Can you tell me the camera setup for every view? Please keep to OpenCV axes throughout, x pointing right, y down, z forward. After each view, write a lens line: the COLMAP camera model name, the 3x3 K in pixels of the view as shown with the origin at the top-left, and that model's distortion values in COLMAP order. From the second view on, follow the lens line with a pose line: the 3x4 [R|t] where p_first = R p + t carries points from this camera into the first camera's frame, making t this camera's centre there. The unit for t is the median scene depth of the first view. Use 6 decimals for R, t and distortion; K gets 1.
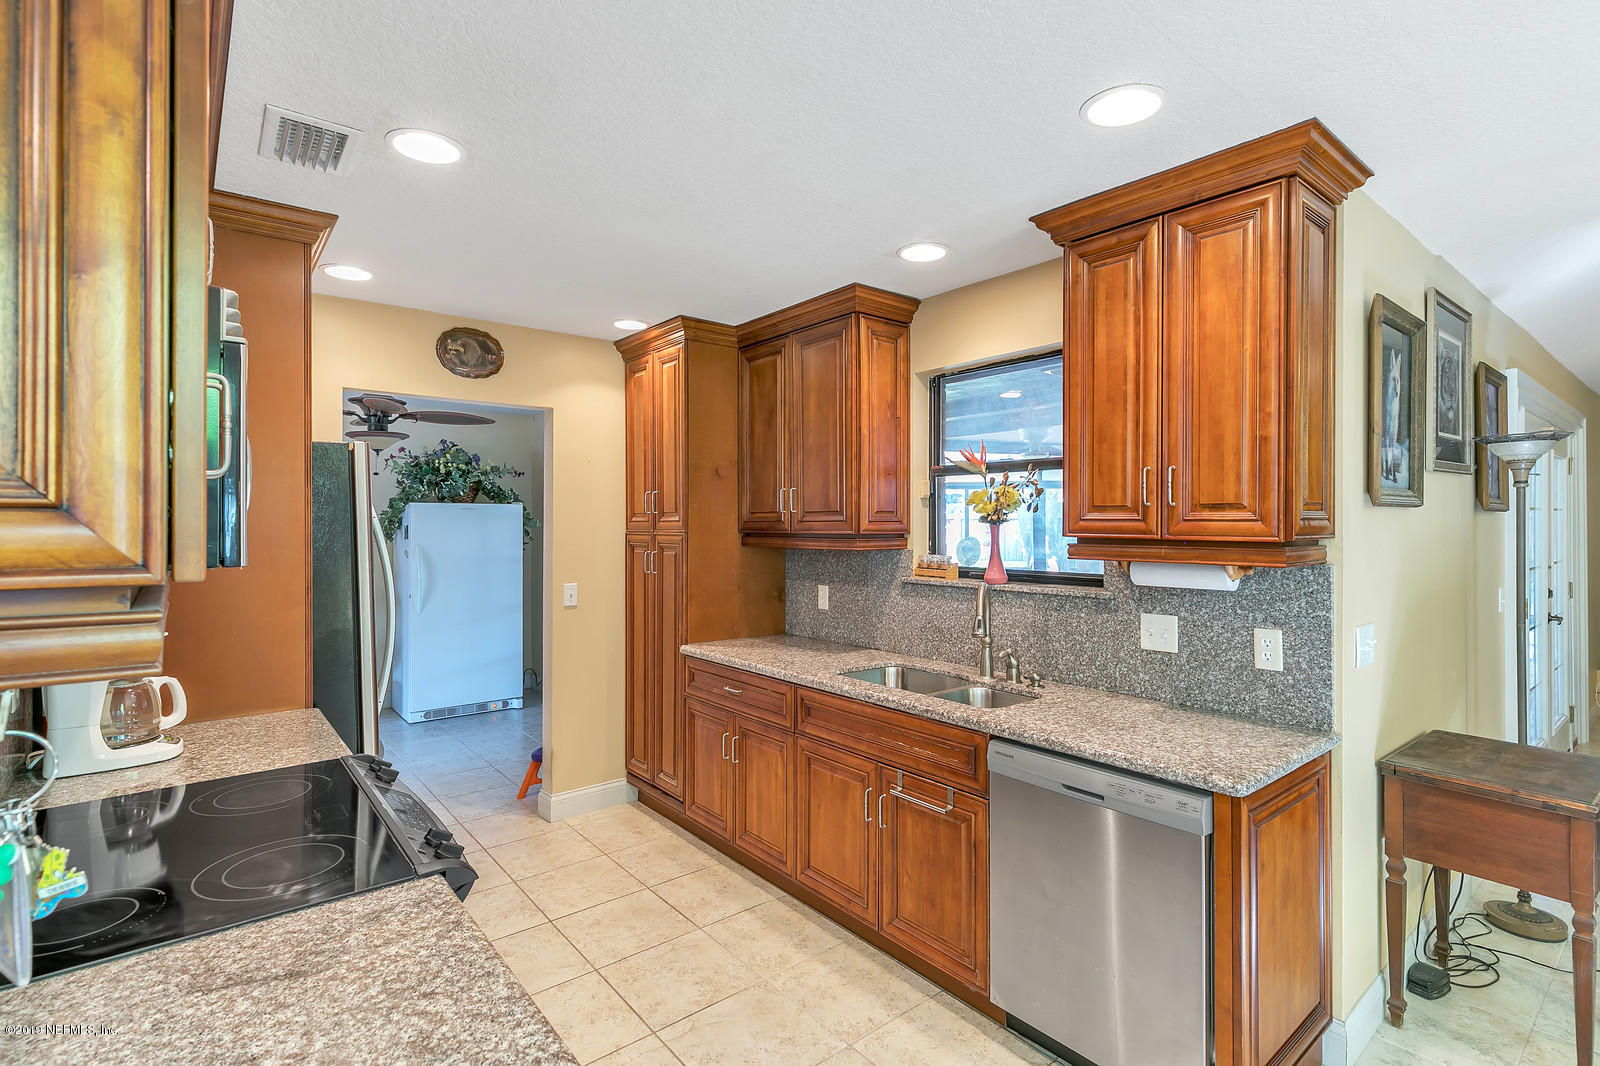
lens RADIAL K [[755.4, 0, 801.8], [0, 755.4, 523.3], [0, 0, 1]] dist [0.009393, -0.000187]
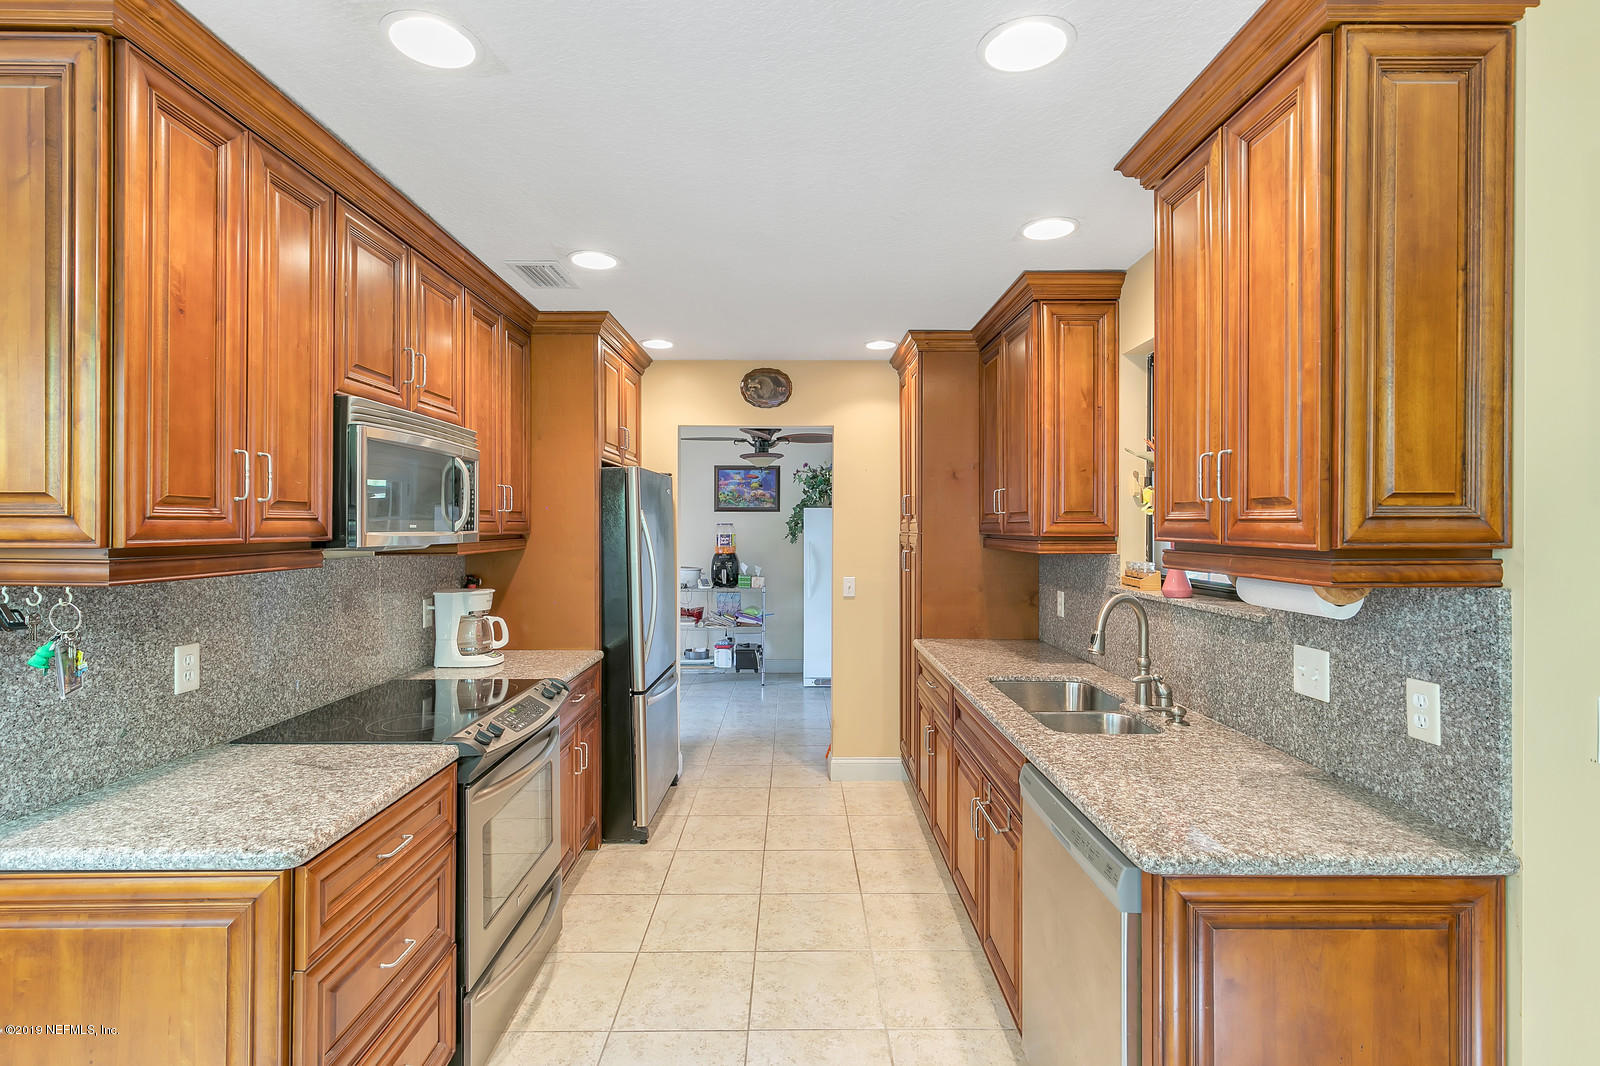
lens RADIAL K [[740.5, 0, 800.7], [0, 740.5, 526.3], [0, 0, 1]] dist [0.009116, -0.000458]
pose [[0.781679, 0.001963, -0.623678, 0.522335], [-0.001006, 0.999998, 0.001888, 0.000648], [0.623680, -0.000848, 0.781679, 0.117454]]
